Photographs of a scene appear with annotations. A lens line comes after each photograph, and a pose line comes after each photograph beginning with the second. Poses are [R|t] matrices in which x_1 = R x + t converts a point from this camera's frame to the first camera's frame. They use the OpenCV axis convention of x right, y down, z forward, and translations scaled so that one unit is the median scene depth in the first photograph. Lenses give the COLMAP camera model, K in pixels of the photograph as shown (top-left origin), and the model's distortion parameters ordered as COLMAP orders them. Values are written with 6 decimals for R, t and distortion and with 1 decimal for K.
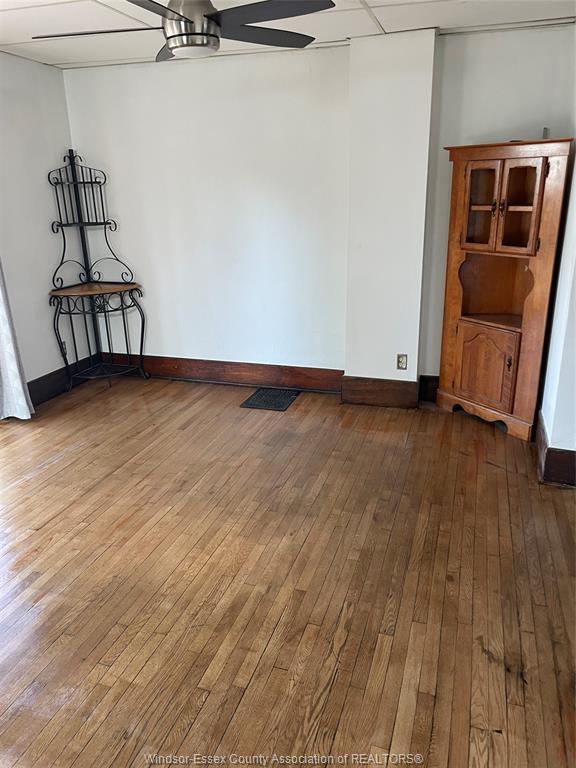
lens RADIAL K [[587.7, 0, 288.0], [0, 587.7, 384.0], [0, 0, 1]] dist [0.136372, -0.153724]
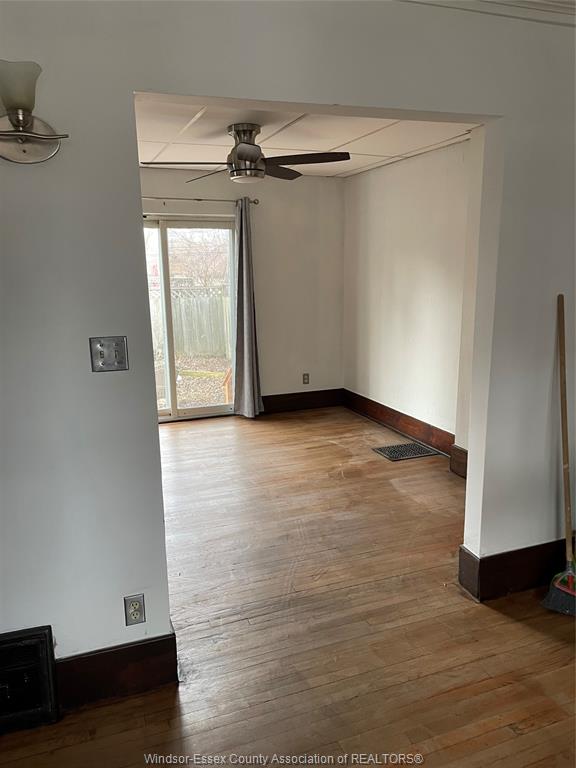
lens RADIAL K [[587.7, 0, 288.0], [0, 587.7, 384.0], [0, 0, 1]] dist [0.136372, -0.153724]
pose [[0.633262, 0.168159, -0.755448, 0.666997], [-0.240745, 0.970484, 0.014218, -0.060856], [0.735542, 0.172866, 0.655054, 0.113548]]
